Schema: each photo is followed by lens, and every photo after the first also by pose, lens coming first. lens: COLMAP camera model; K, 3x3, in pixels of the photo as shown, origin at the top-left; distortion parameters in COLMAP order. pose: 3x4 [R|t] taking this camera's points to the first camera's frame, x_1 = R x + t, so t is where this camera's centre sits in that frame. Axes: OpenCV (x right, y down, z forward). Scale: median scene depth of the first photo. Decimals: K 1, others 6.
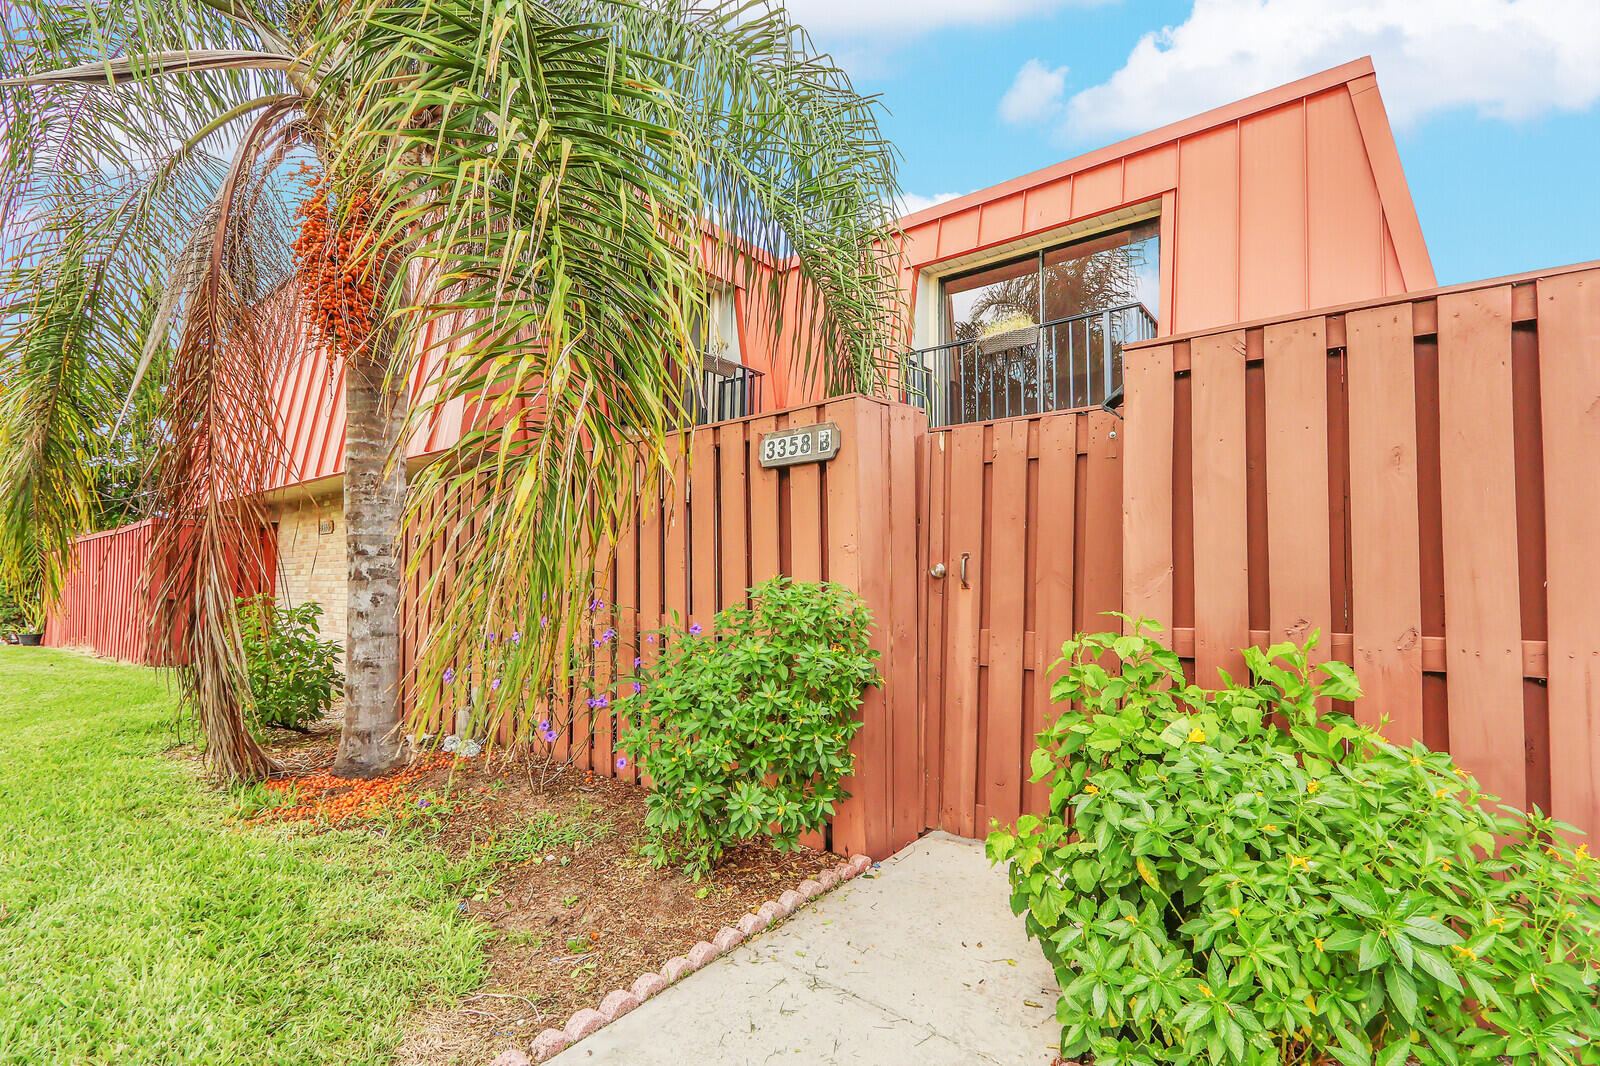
lens RADIAL K [[755.4, 0, 803.8], [0, 755.4, 582.6], [0, 0, 1]] dist [0.000070, 0.000204]
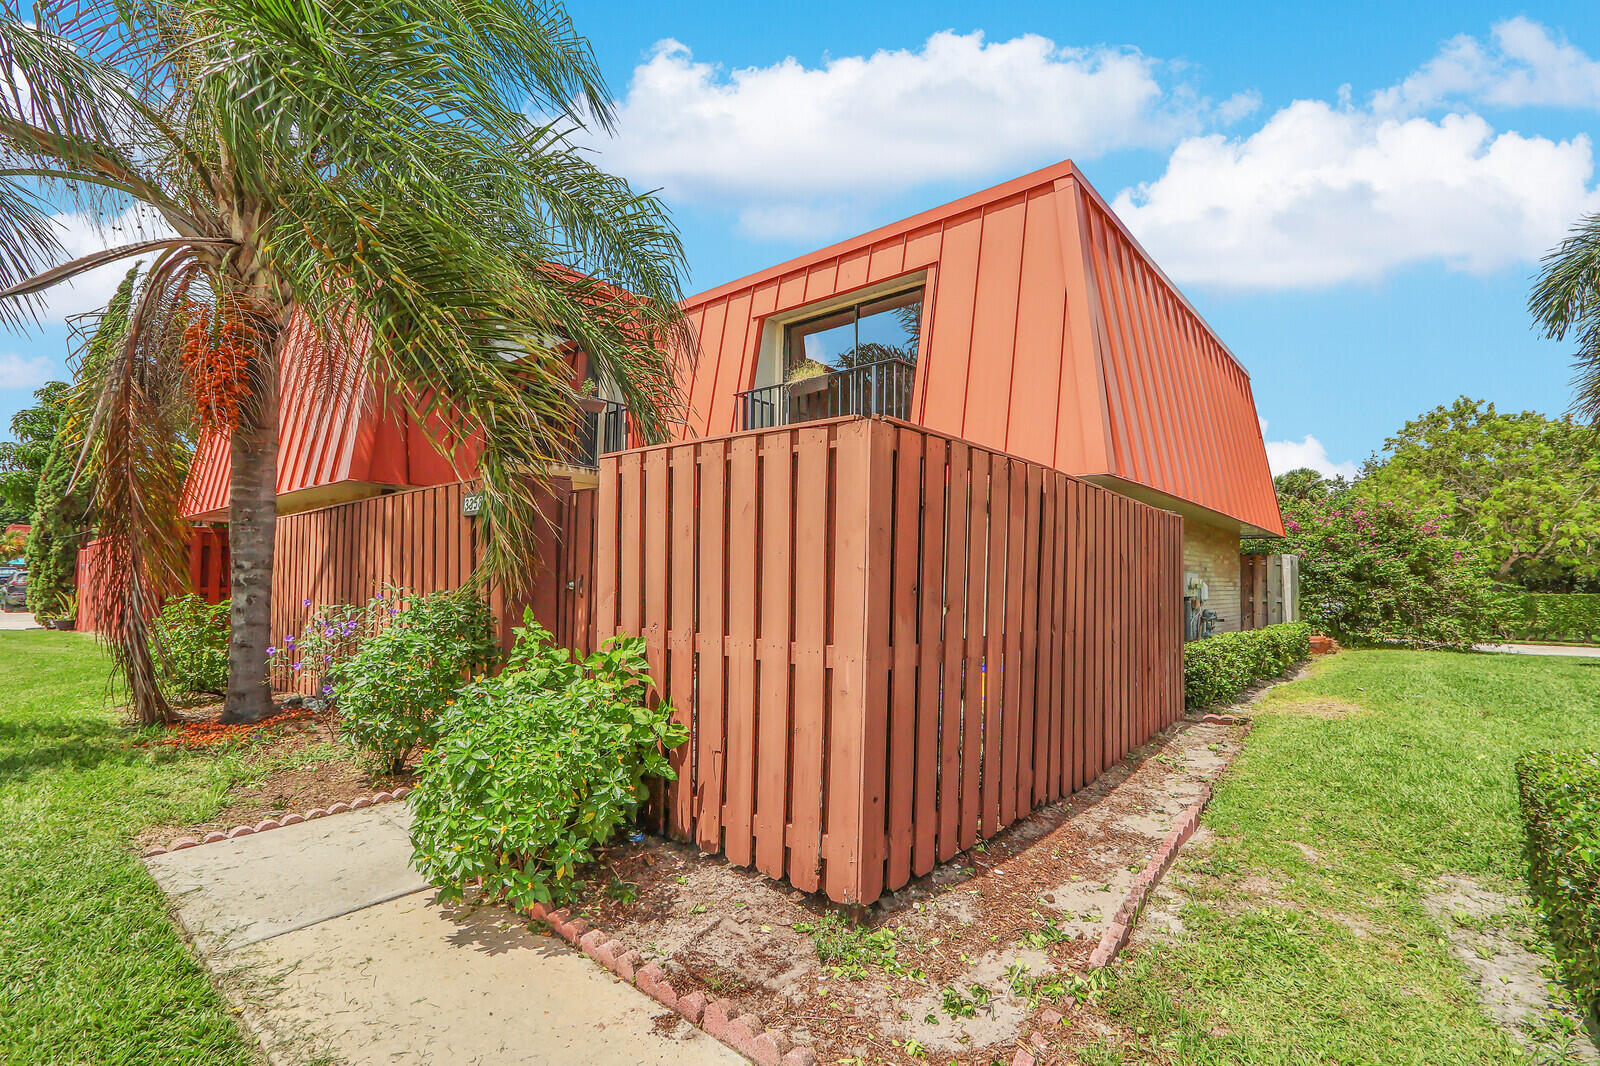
lens RADIAL K [[755.4, 0, 803.8], [0, 755.4, 582.6], [0, 0, 1]] dist [0.000070, 0.000204]
pose [[0.998527, 0.006661, -0.053840, 0.505831], [-0.006045, 0.999915, 0.011590, -0.030025], [0.053912, -0.011247, 0.998482, -0.331557]]
